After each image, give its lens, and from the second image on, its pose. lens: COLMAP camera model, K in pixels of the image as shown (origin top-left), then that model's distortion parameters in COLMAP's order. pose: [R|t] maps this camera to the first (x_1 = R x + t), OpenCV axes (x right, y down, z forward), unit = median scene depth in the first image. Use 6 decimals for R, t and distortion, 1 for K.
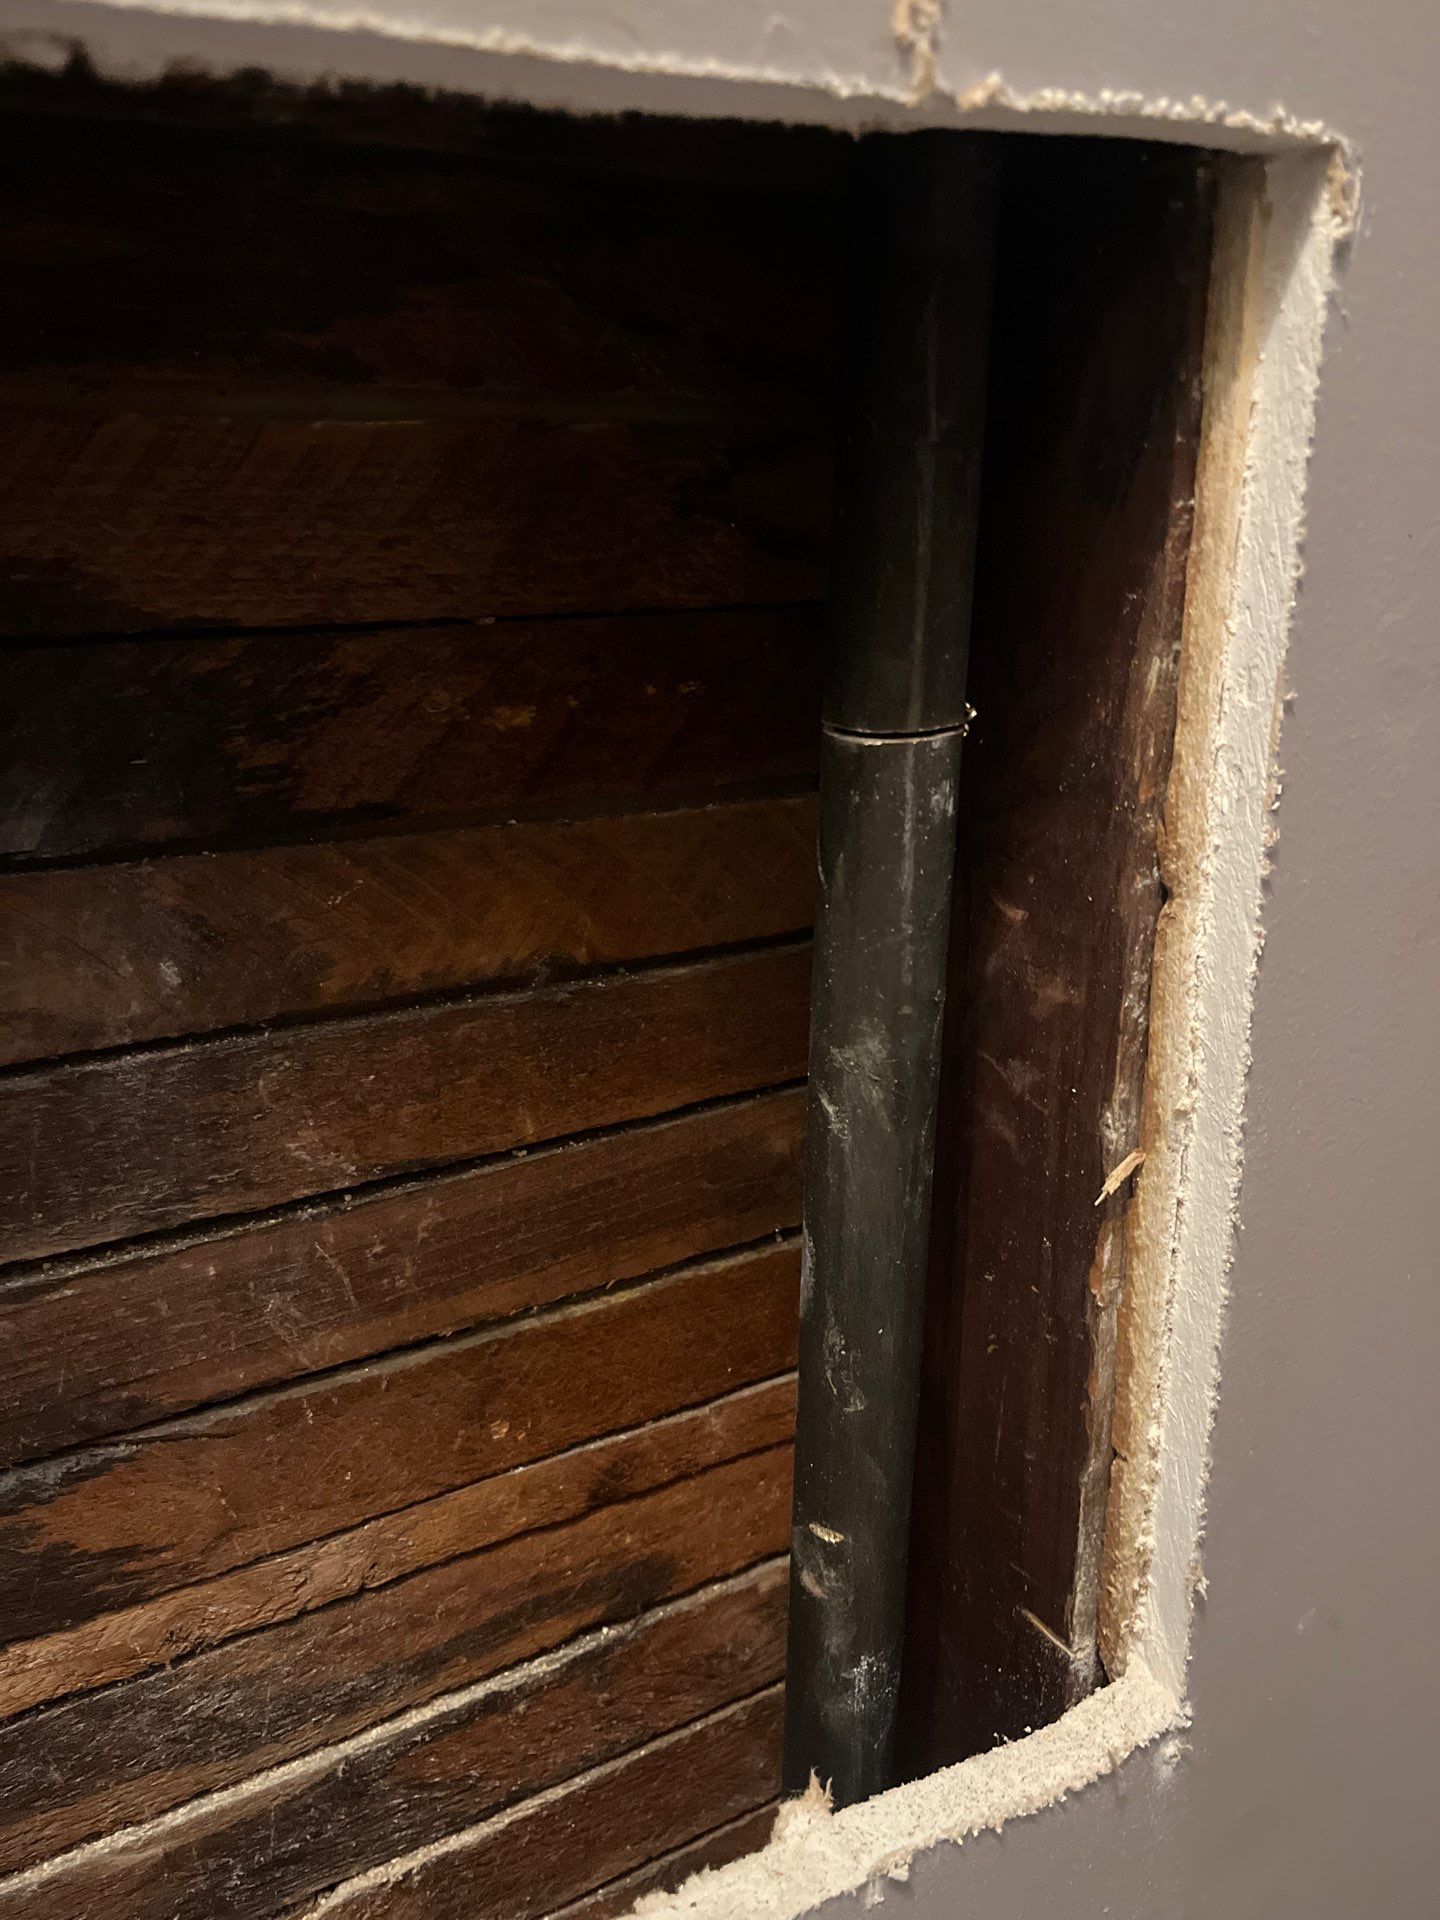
lens RADIAL K [[1442.1, 0, 709.5], [0, 1442.1, 958.5], [0, 0, 1]] dist [-0.001857, -0.041596]
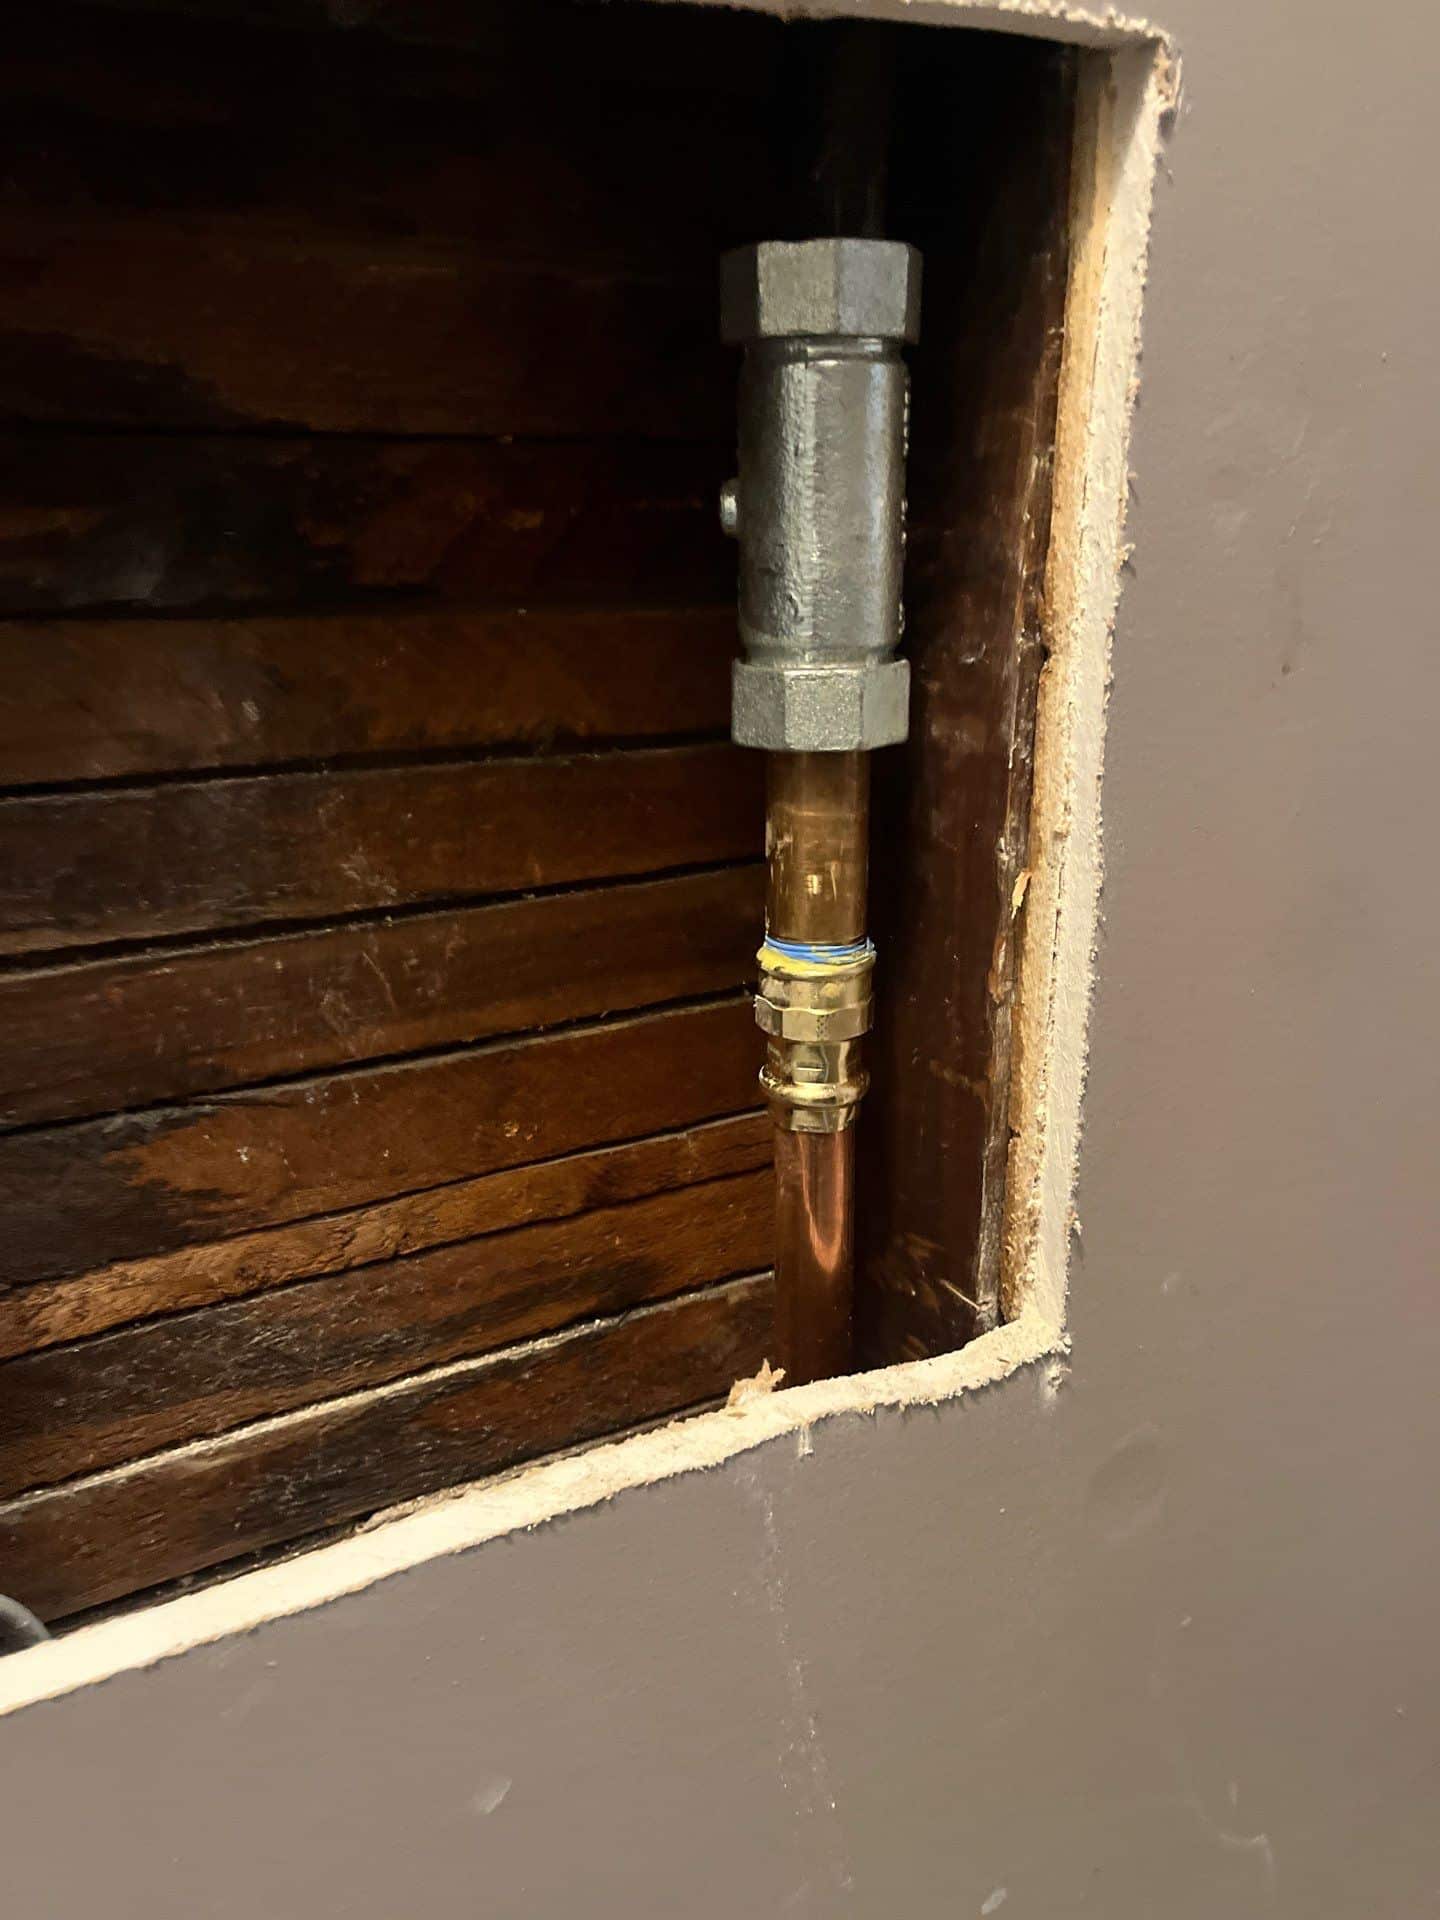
lens RADIAL K [[1418.4, 0, 720.0], [0, 1418.4, 960.0], [0, 0, 1]] dist [0.003749, -0.048935]
pose [[0.999953, 0.009536, 0.001867, 0.030680], [-0.009570, 0.999768, 0.019310, 0.183798], [-0.001682, -0.019327, 0.999812, -0.219390]]
